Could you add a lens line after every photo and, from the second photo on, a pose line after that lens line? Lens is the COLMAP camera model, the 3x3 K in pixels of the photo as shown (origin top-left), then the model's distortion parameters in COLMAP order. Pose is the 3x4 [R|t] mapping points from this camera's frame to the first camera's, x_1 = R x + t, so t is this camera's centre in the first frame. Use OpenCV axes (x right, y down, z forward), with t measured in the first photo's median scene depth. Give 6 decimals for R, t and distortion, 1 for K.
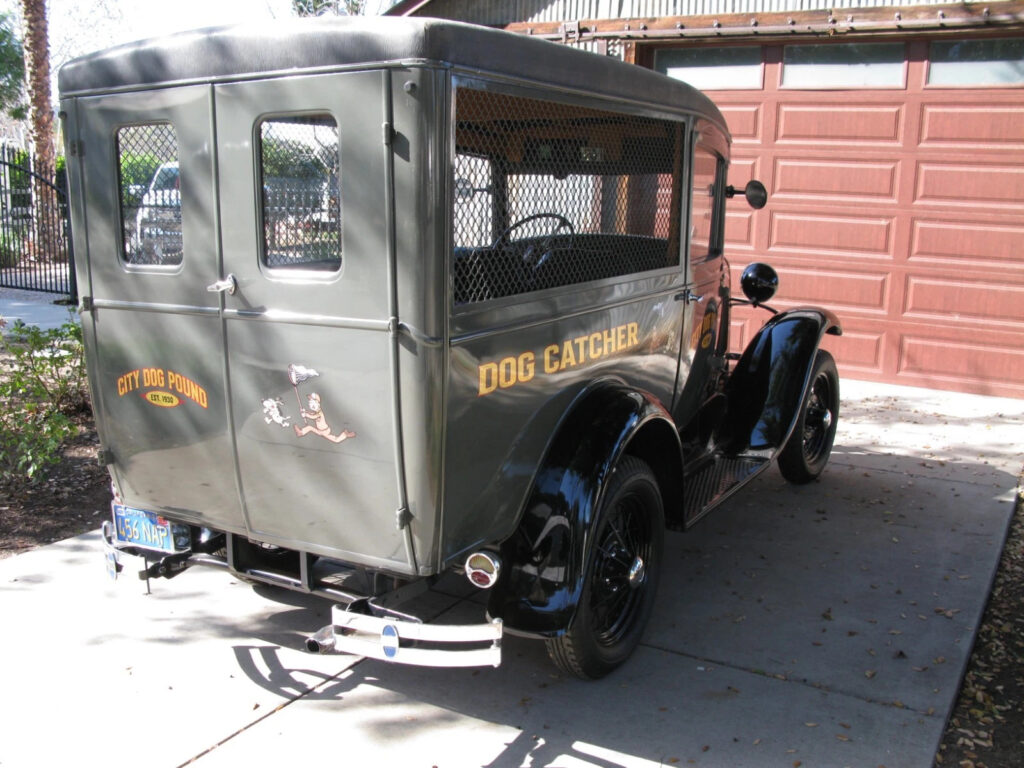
lens RADIAL K [[1043.4, 0, 510.5], [0, 1043.4, 400.7], [0, 0, 1]] dist [-0.203878, 0.246125]
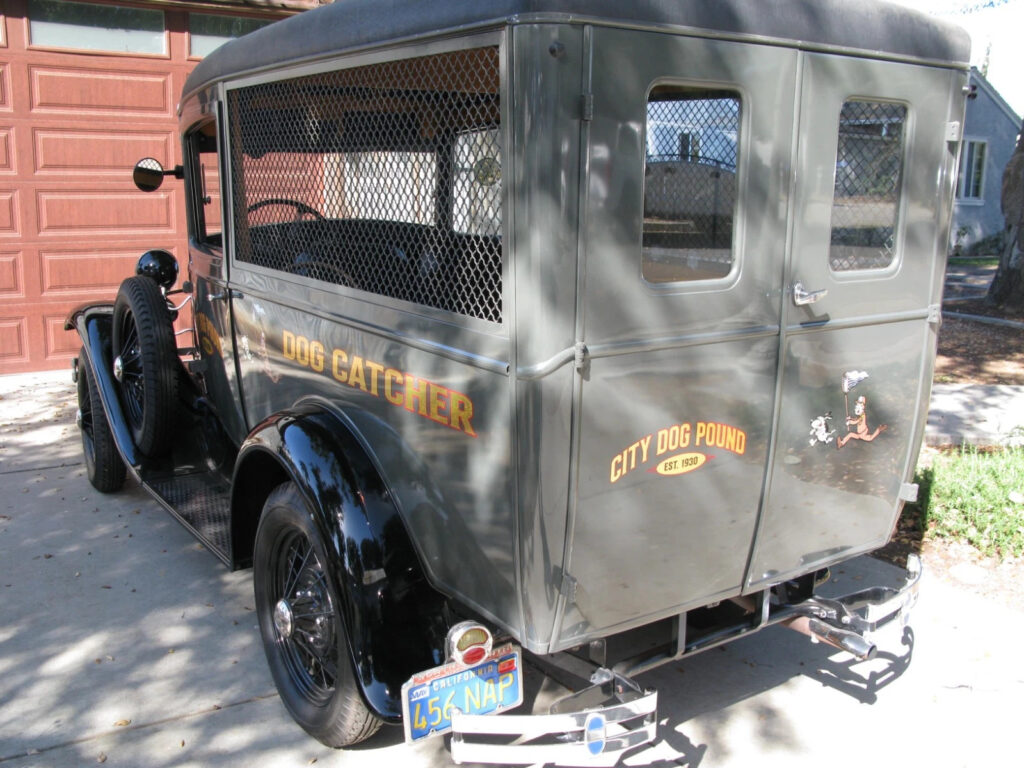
lens RADIAL K [[1043.4, 0, 510.5], [0, 1043.4, 400.7], [0, 0, 1]] dist [-0.203878, 0.246125]
pose [[0.442292, -0.201754, 0.873884, -1.014843], [0.173396, 0.975222, 0.137390, -0.165799], [-0.879950, 0.090761, 0.466316, 0.742438]]
